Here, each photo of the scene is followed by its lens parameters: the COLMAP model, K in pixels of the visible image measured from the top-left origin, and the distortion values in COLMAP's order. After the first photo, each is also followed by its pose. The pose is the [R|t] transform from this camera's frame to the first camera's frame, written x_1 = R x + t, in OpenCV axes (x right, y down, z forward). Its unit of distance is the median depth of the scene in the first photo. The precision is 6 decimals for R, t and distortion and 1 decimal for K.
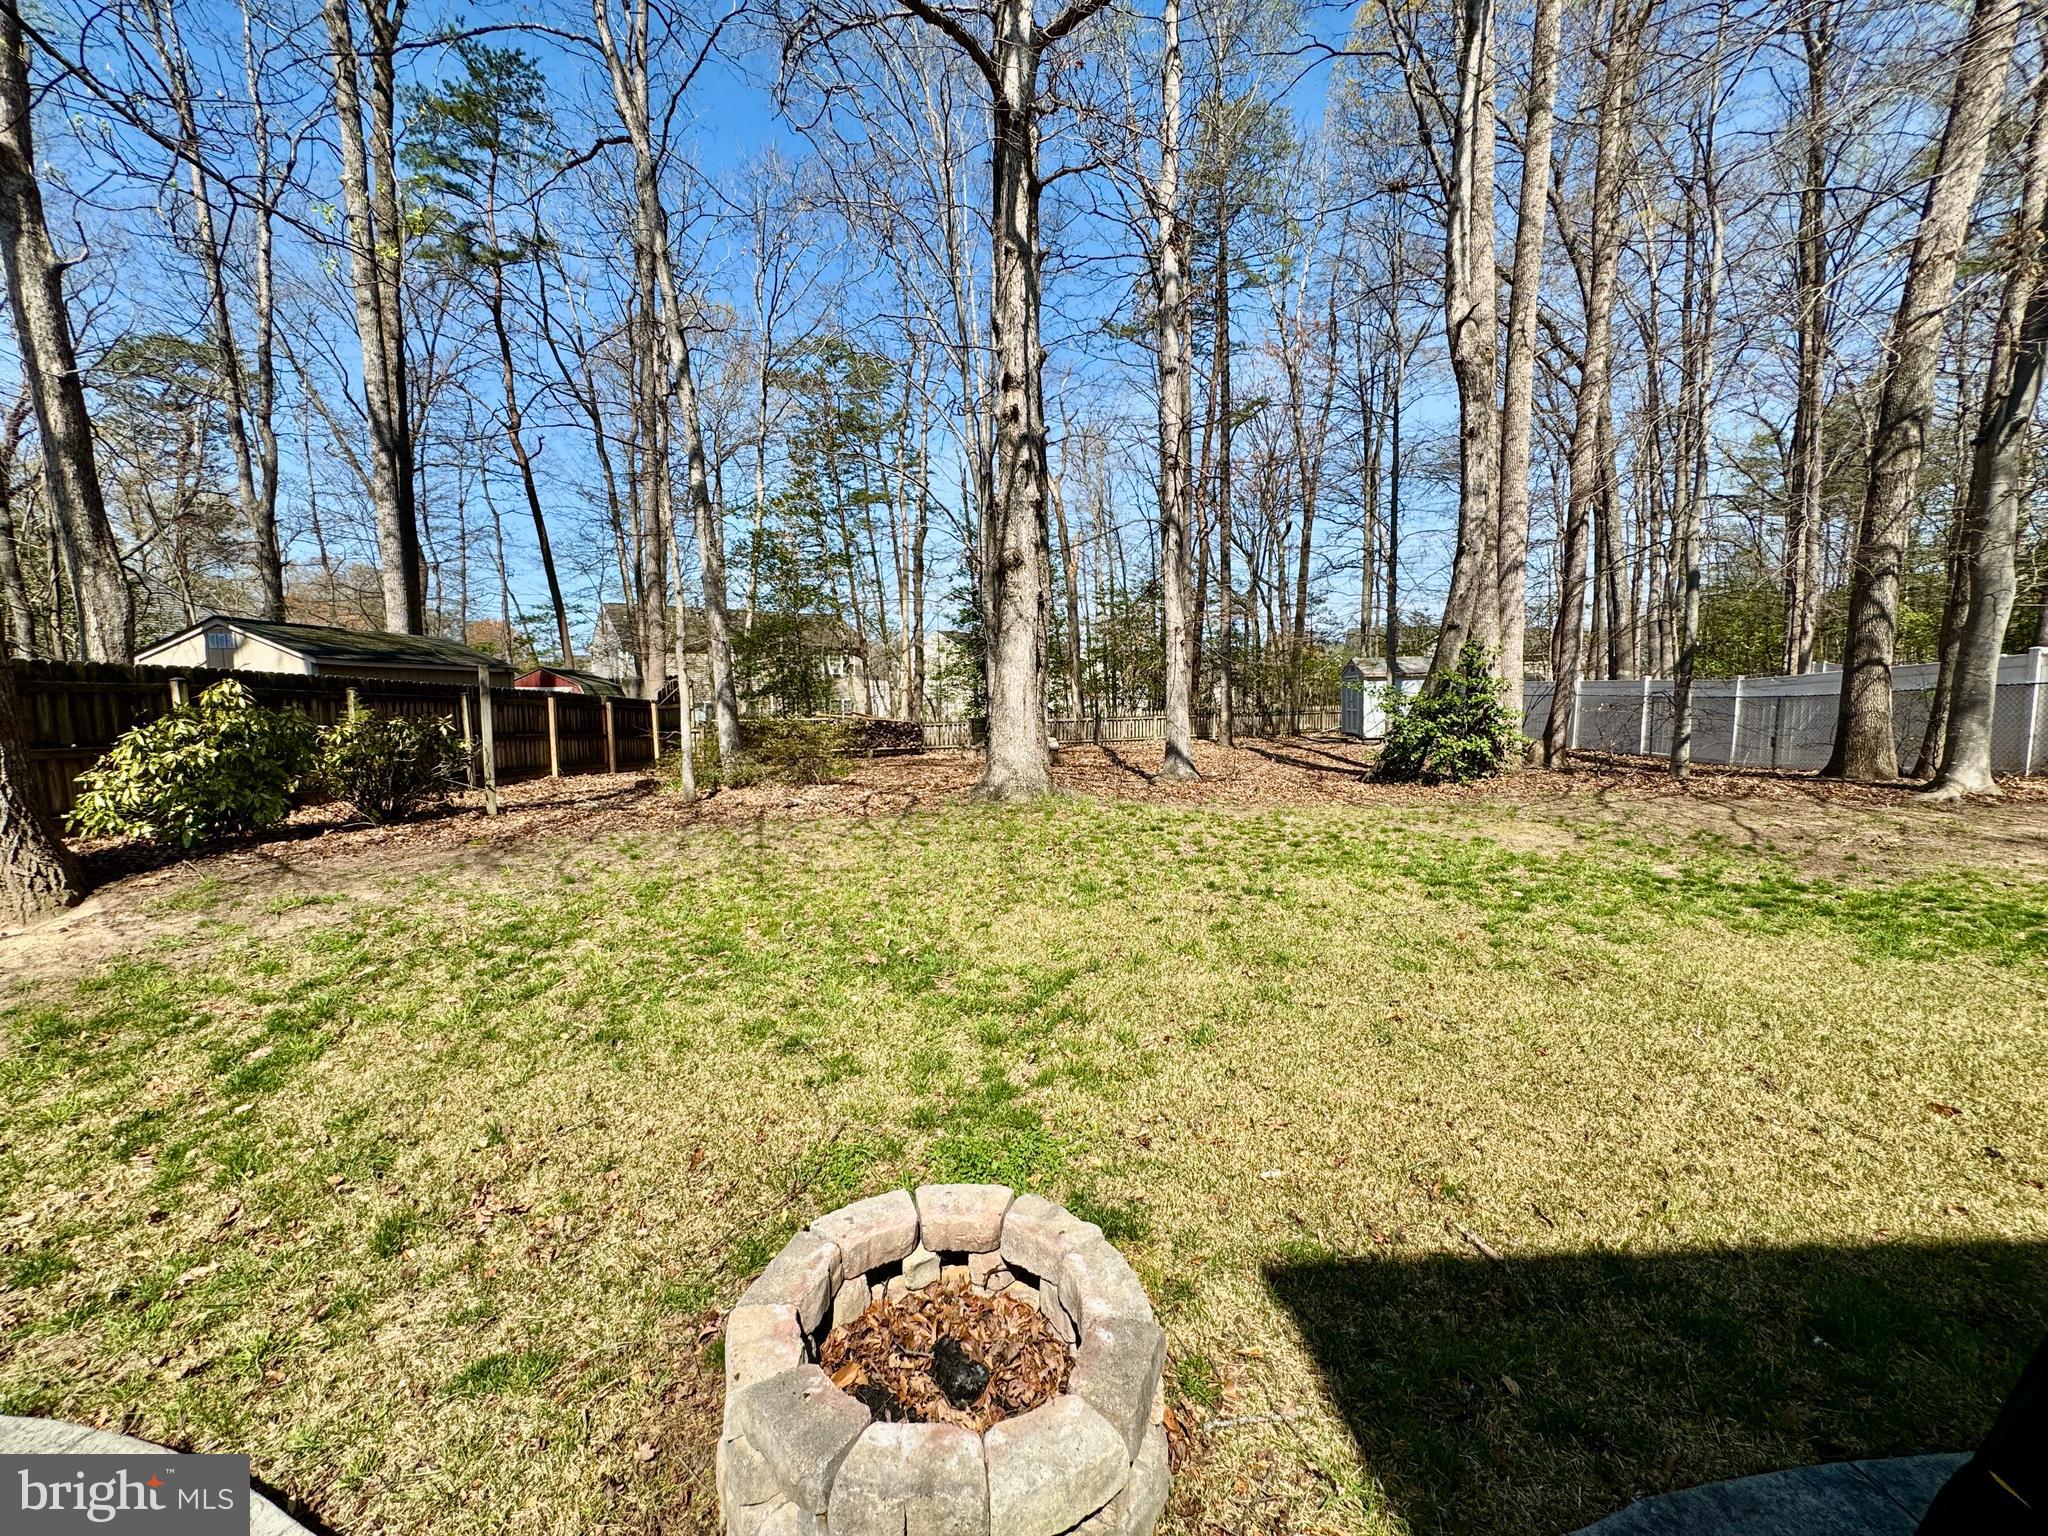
lens RADIAL K [[815.7, 0, 1023.3], [0, 815.7, 775.0], [0, 0, 1]] dist [-0.003633, 0.001050]
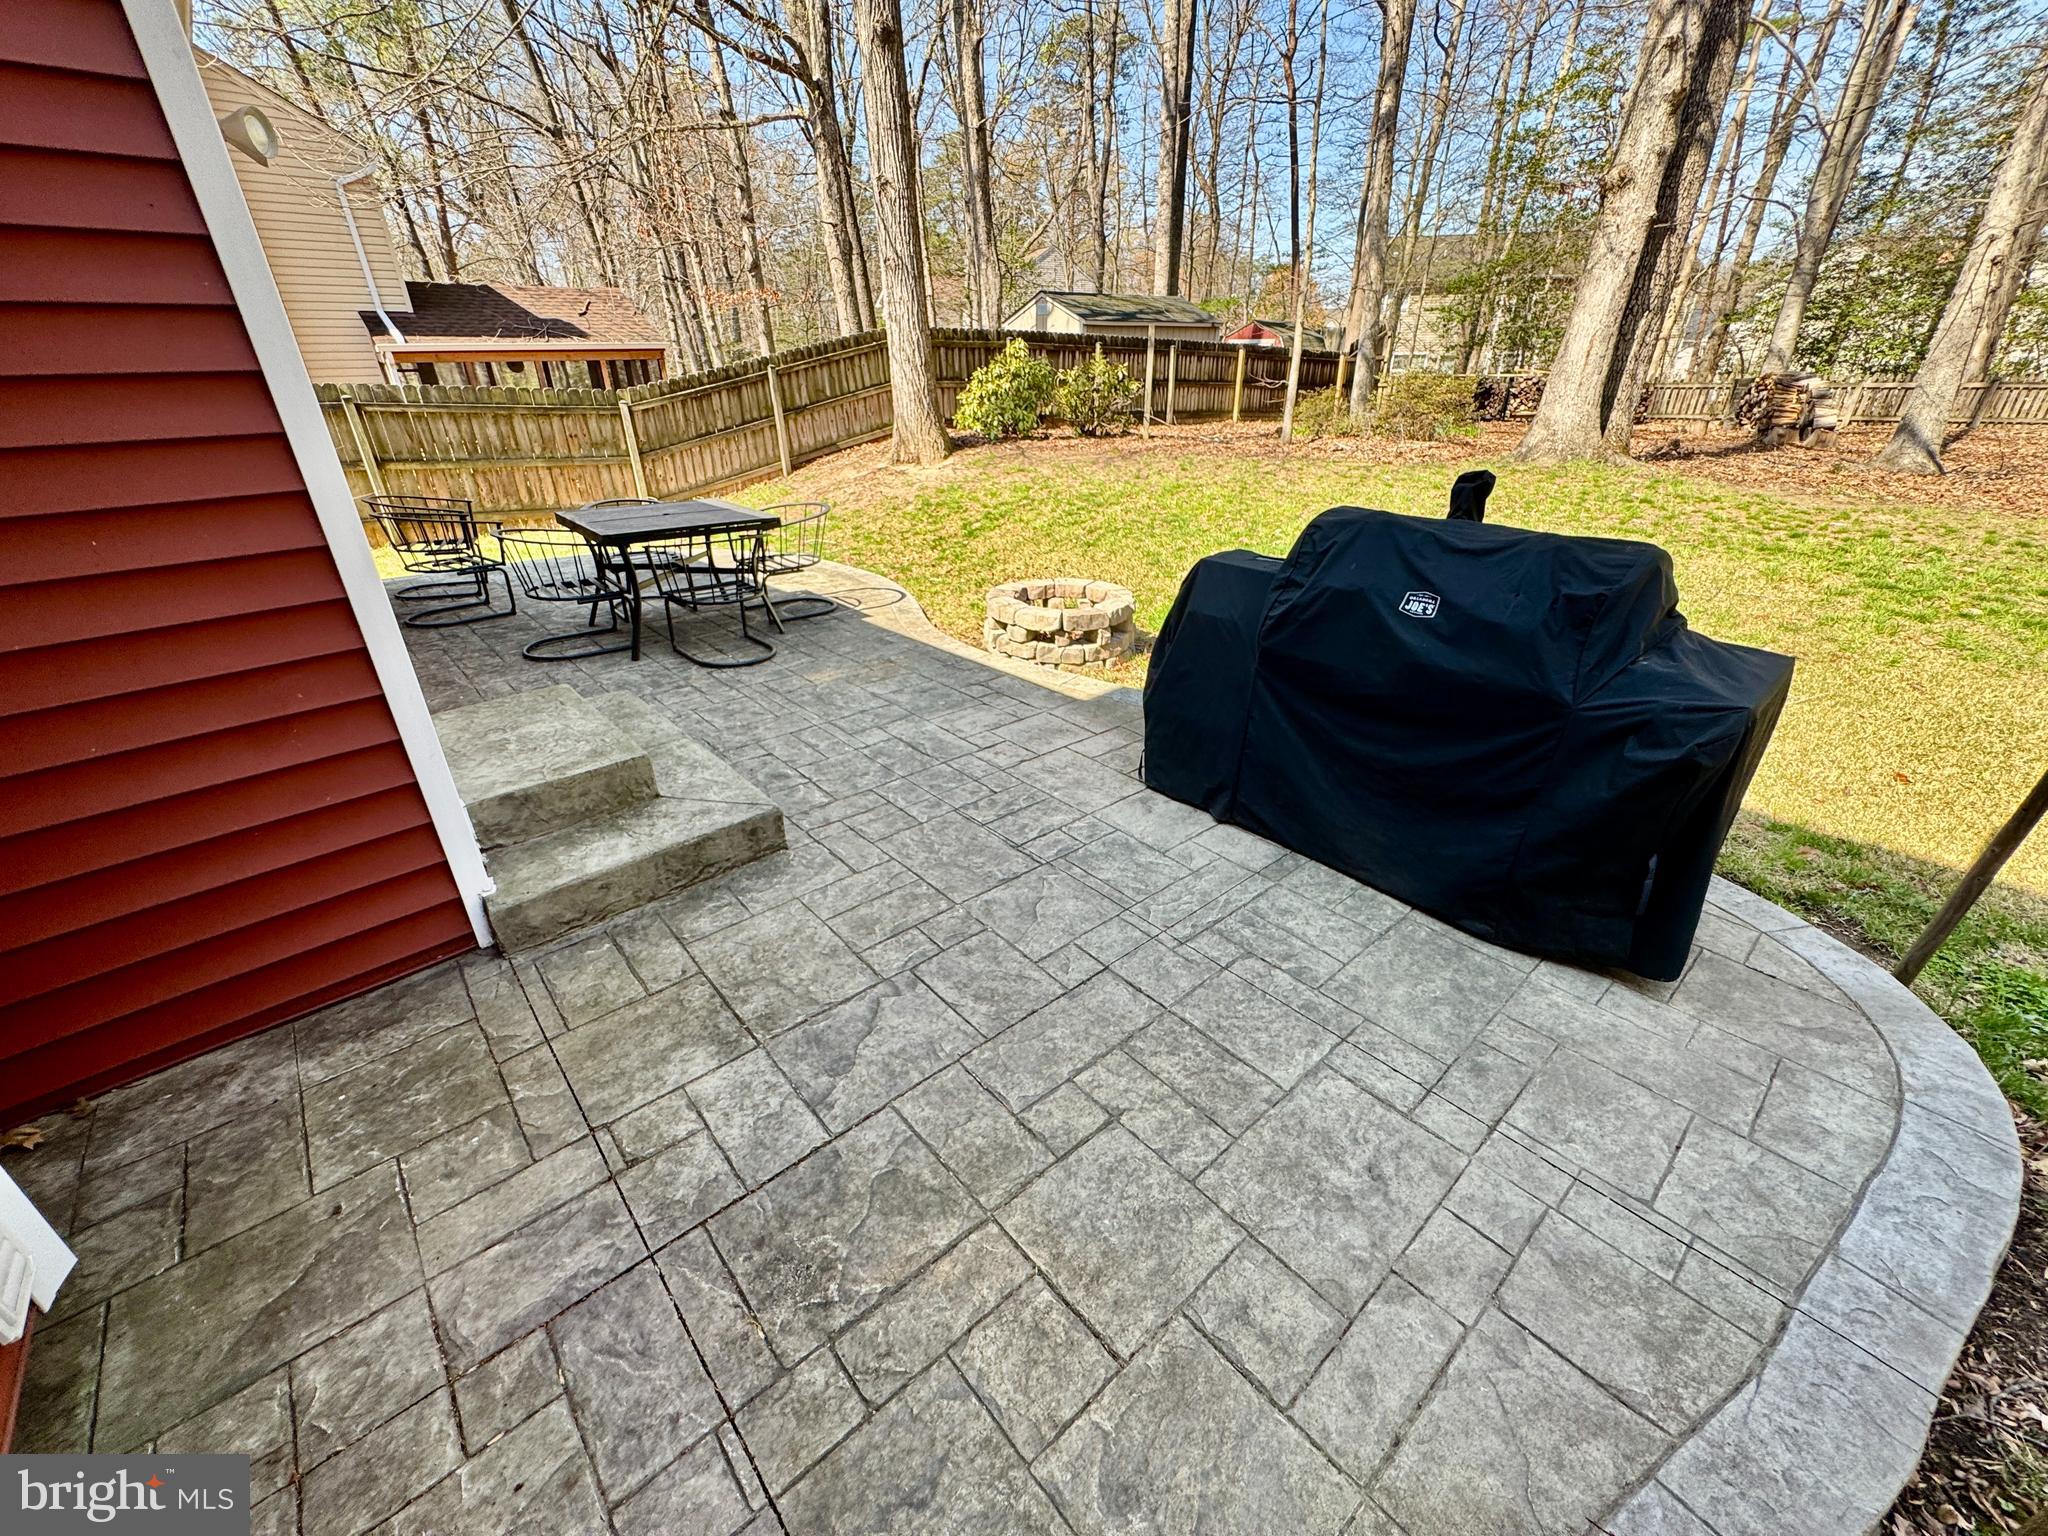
lens RADIAL K [[815.7, 0, 1033.0], [0, 815.7, 770.6], [0, 0, 1]] dist [-0.003633, 0.001050]
pose [[0.657465, 0.344495, -0.670122, 0.334281], [-0.068576, 0.913030, 0.402087, 0.013948], [0.750358, -0.218404, 0.623909, -0.164955]]
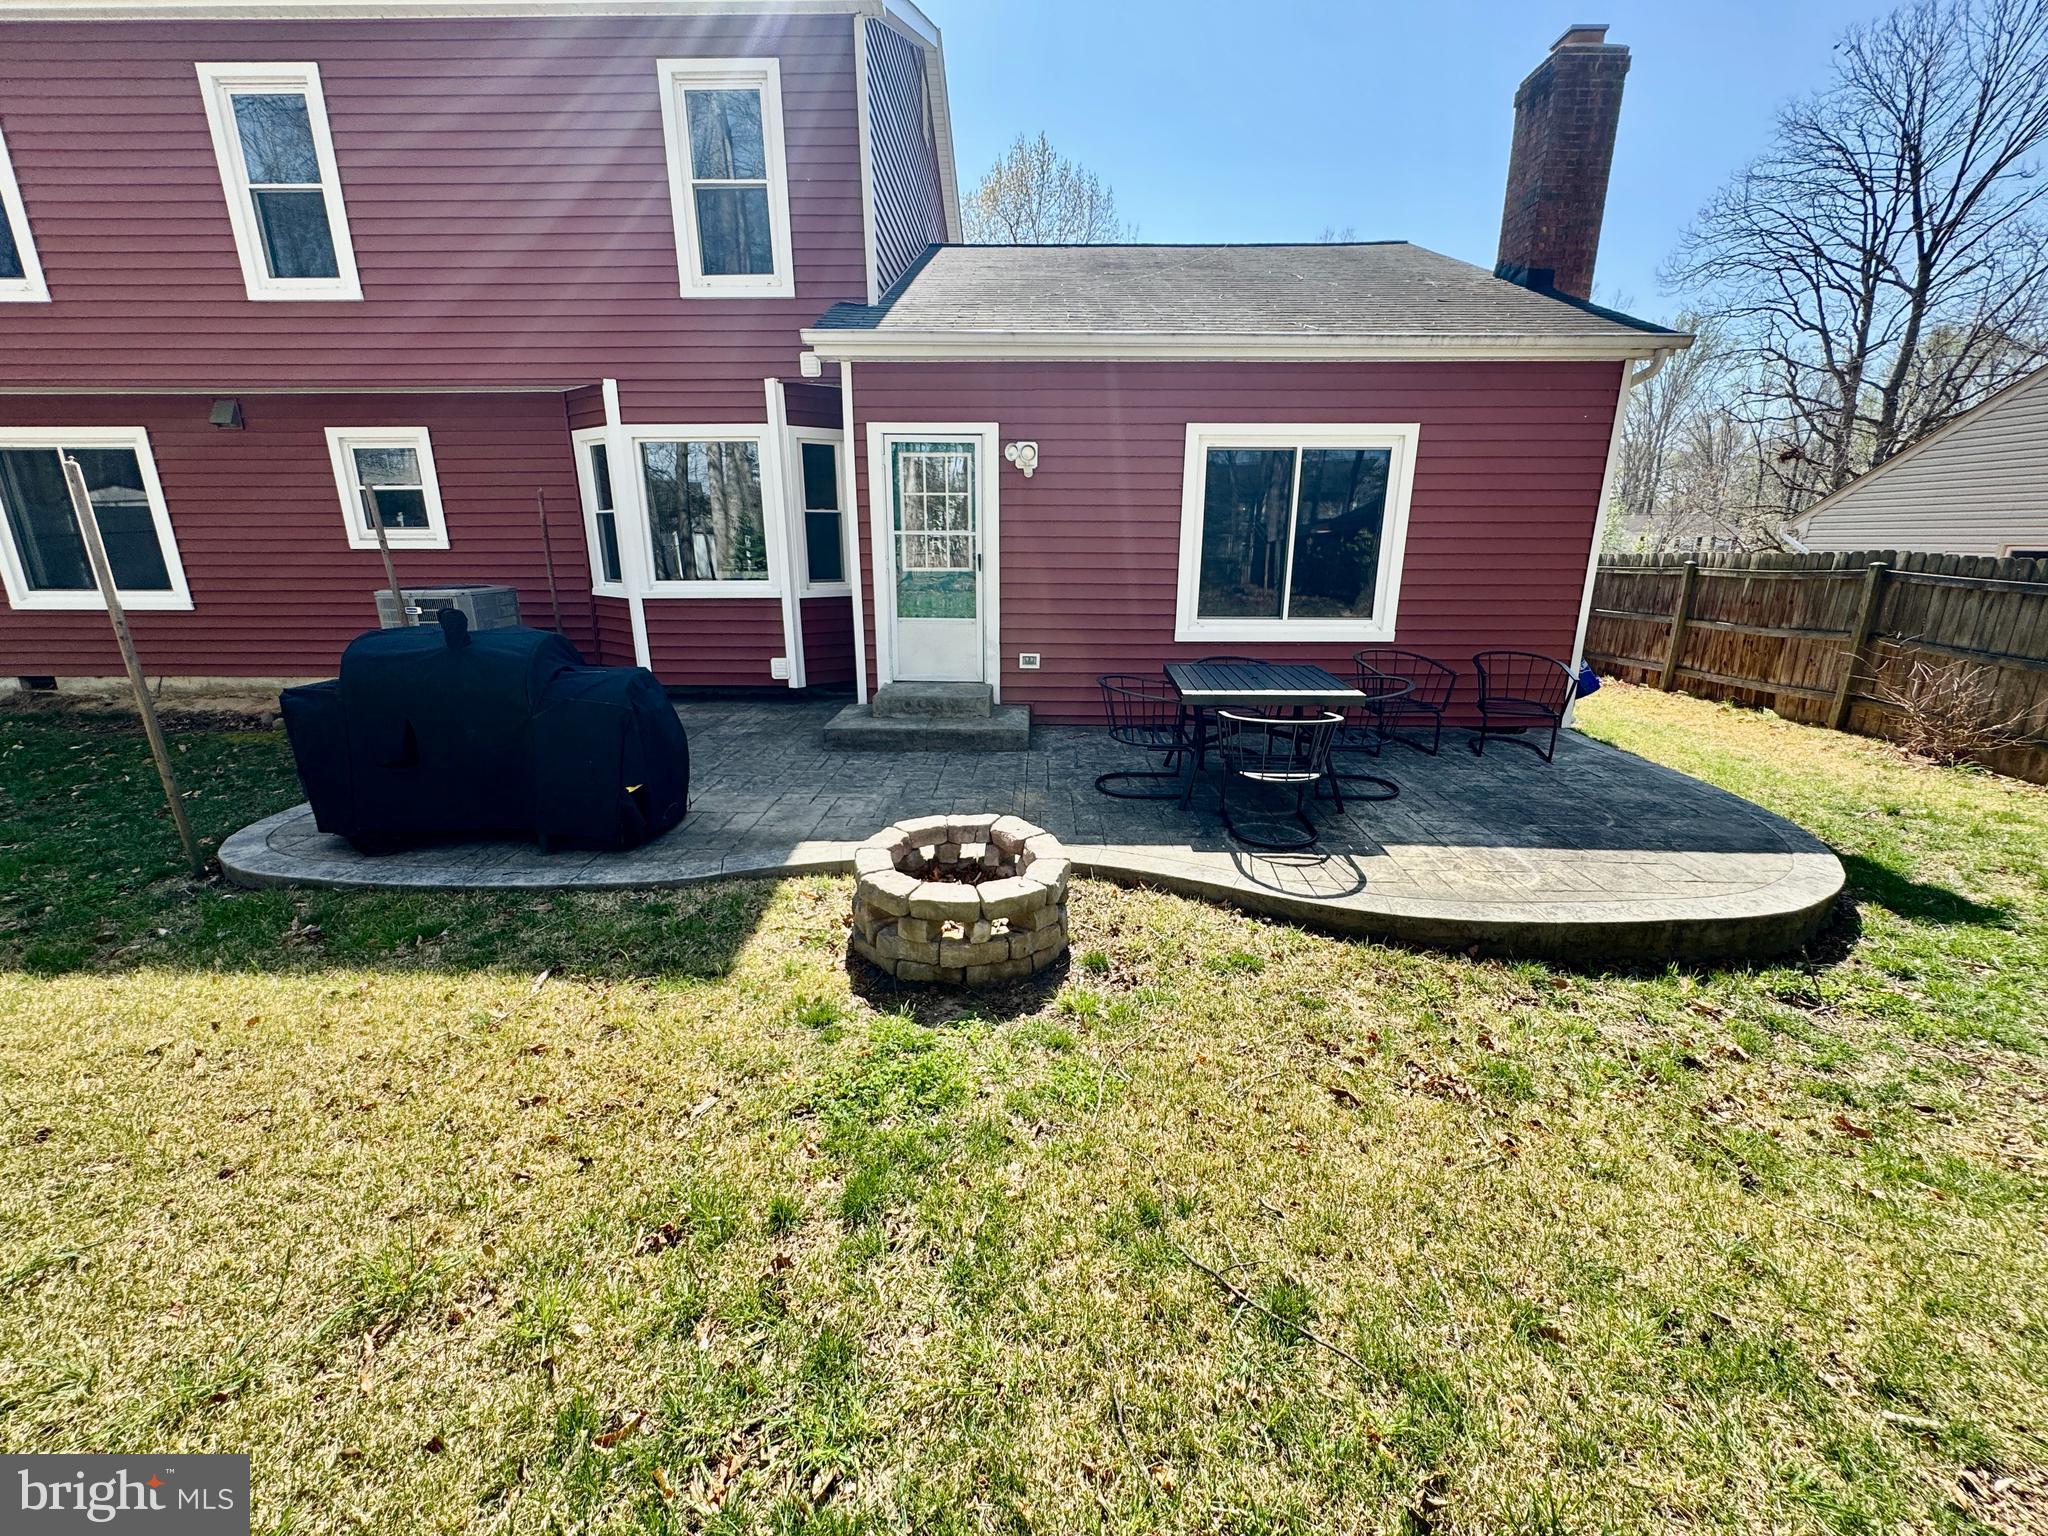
lens RADIAL K [[815.7, 0, 1025.0], [0, 815.7, 764.3], [0, 0, 1]] dist [-0.003633, 0.001050]
pose [[-0.999210, -0.002241, 0.039675, -0.064586], [0.012043, 0.934381, 0.356071, -0.044494], [-0.037870, 0.356268, -0.933616, 0.489266]]
